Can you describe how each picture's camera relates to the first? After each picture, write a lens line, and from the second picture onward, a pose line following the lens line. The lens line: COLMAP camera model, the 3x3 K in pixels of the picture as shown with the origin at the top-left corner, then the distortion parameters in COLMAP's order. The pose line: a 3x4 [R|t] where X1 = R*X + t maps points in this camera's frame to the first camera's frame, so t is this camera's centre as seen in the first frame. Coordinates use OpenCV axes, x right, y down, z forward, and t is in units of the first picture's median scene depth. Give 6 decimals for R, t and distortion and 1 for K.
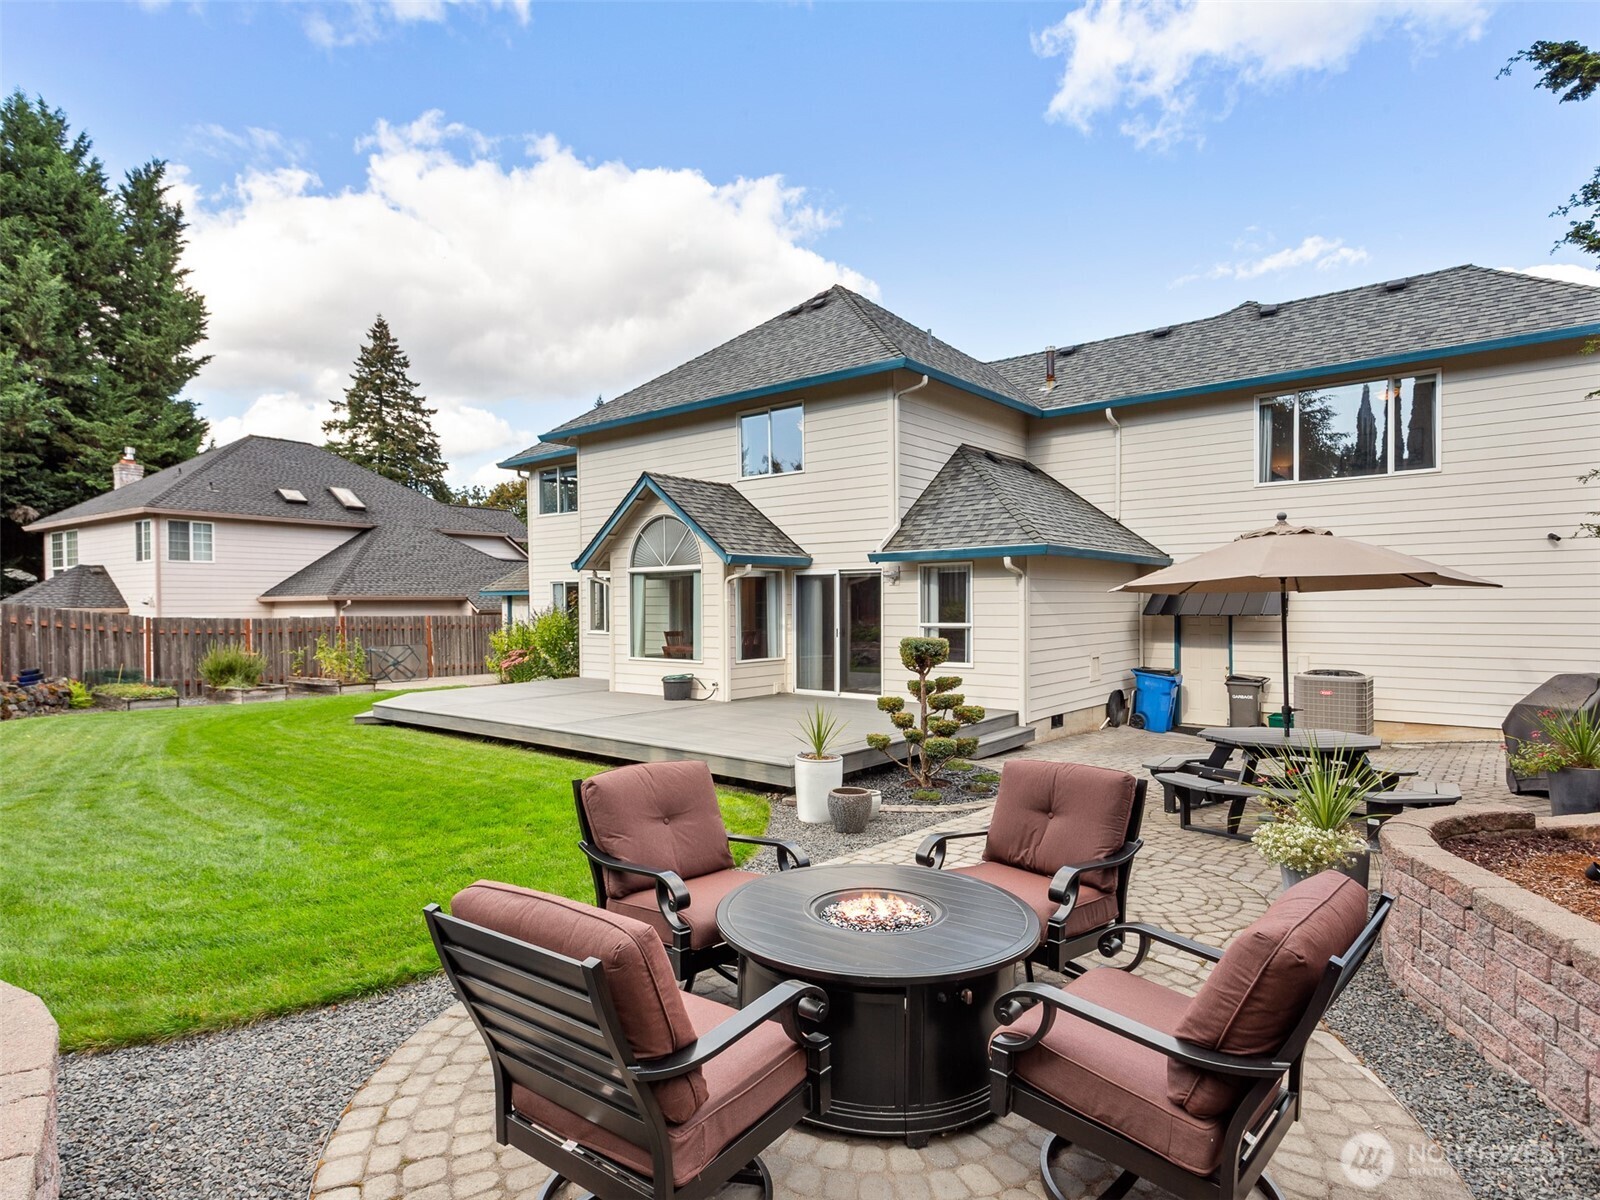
lens RADIAL K [[924.1, 0, 796.2], [0, 924.1, 598.5], [0, 0, 1]] dist [0.000725, 0.000837]
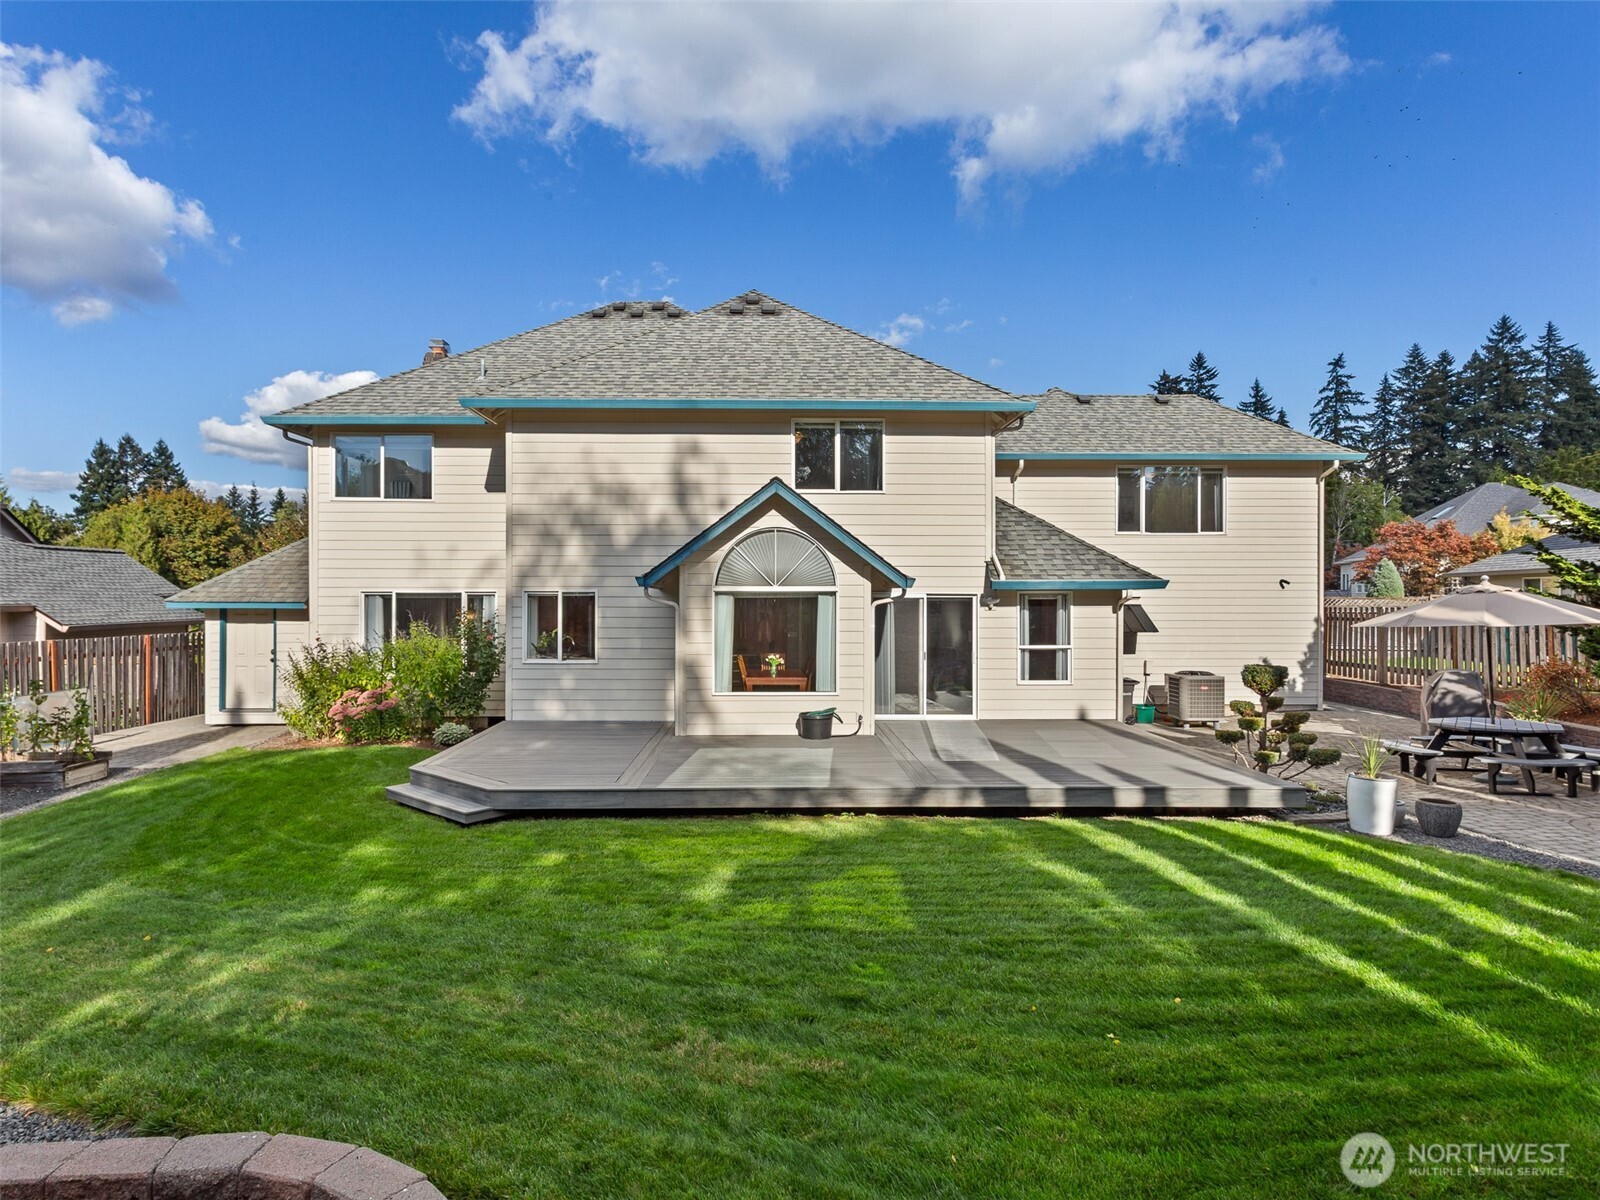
lens RADIAL K [[861.7, 0, 798.8], [0, 861.7, 608.2], [0, 0, 1]] dist [0.006686, 0.003883]
pose [[0.744761, 0.002818, 0.667325, -0.669046], [-0.008793, 0.999946, 0.005590, -0.019015], [-0.667273, -0.010031, 0.744746, 0.382929]]
